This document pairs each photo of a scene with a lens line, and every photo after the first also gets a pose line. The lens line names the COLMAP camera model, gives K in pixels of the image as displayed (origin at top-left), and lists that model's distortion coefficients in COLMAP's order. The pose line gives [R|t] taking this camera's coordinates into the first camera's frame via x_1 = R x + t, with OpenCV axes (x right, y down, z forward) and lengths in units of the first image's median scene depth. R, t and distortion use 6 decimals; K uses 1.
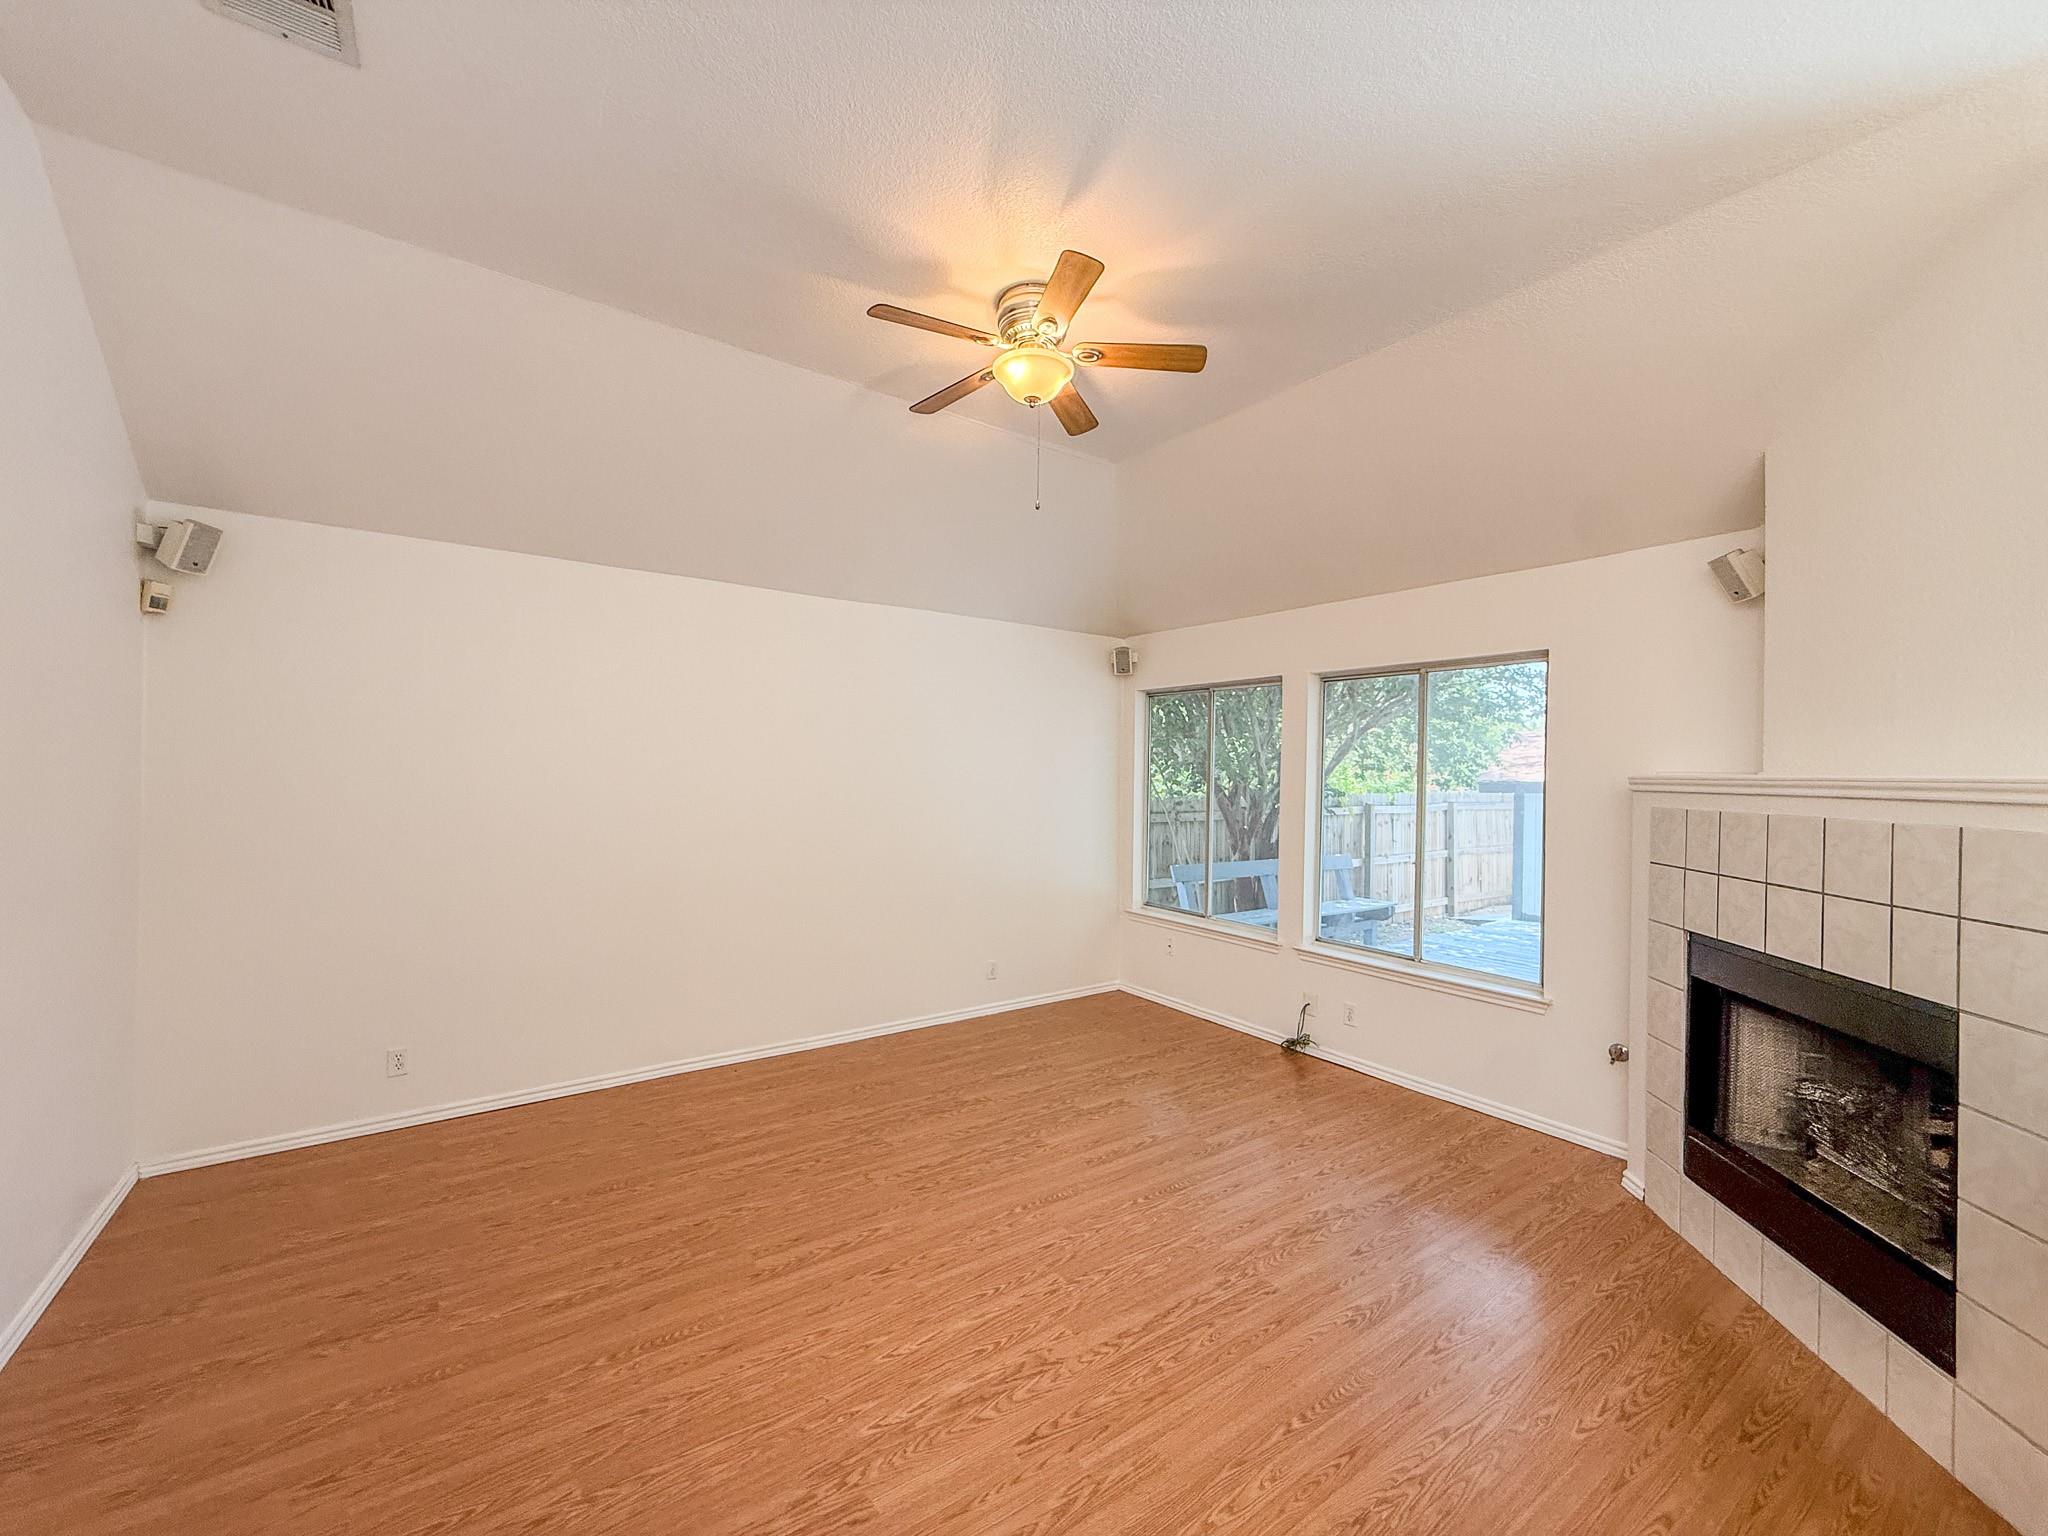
lens RADIAL K [[817.0, 0, 1015.9], [0, 817.0, 771.8], [0, 0, 1]] dist [-0.001161, -0.000306]
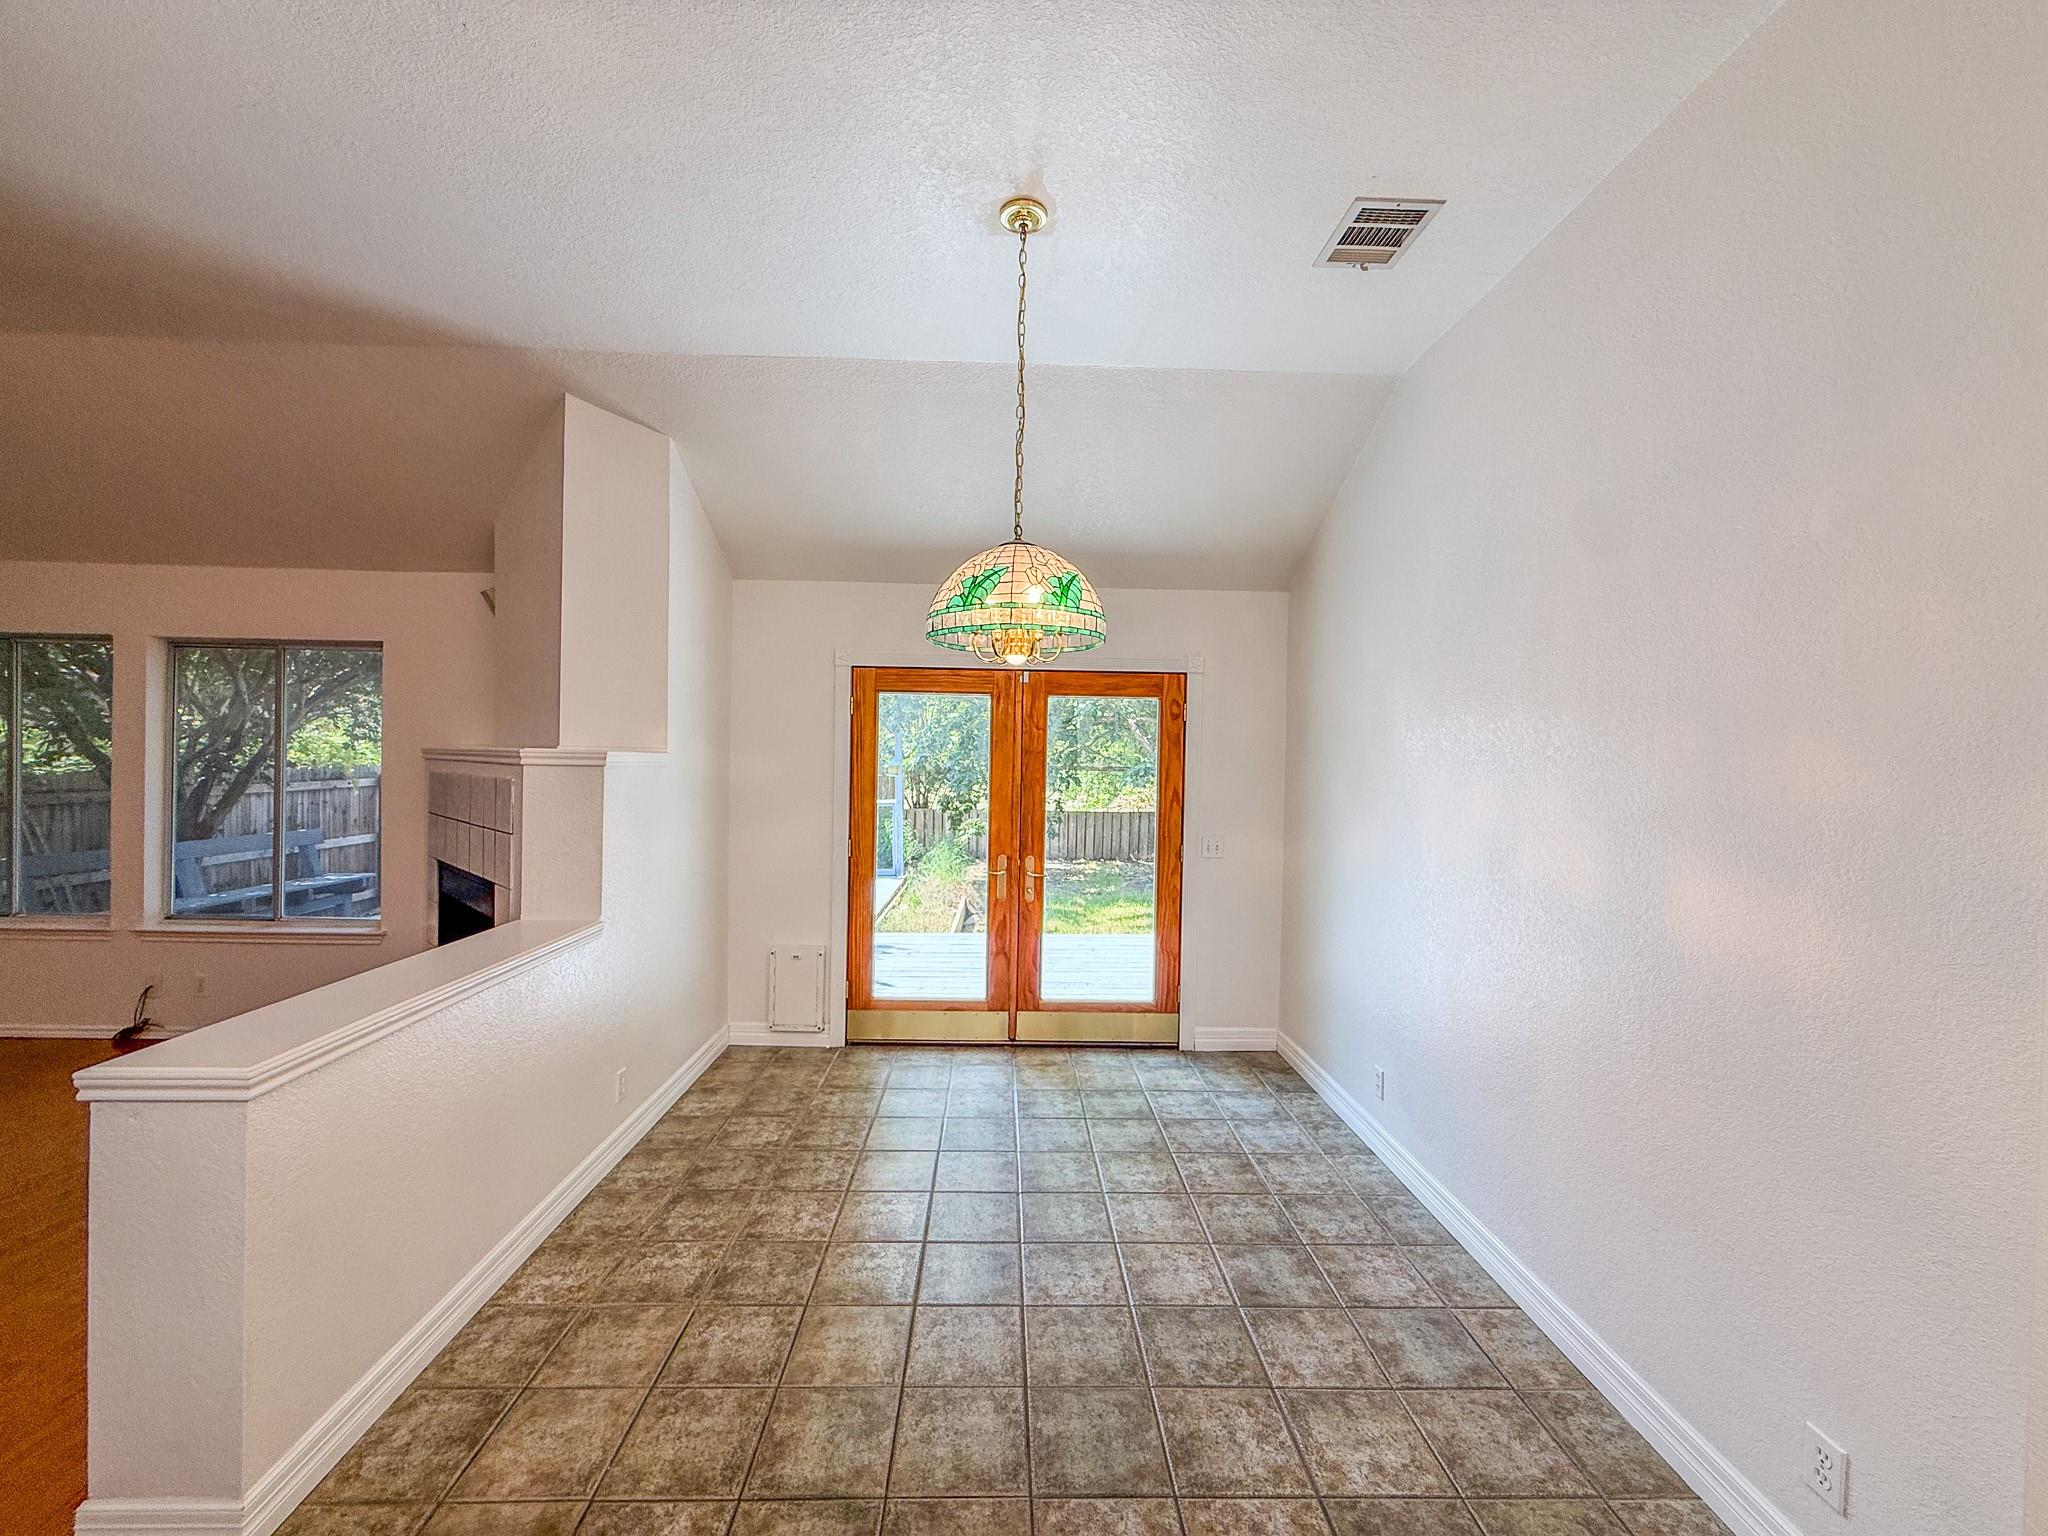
lens RADIAL K [[817.0, 0, 1021.6], [0, 817.0, 759.2], [0, 0, 1]] dist [-0.001161, -0.000306]
pose [[0.559000, -0.008861, 0.829120, 0.137841], [-0.007881, 0.999841, 0.015999, -0.001425], [-0.829130, -0.015478, 0.558842, -0.347627]]
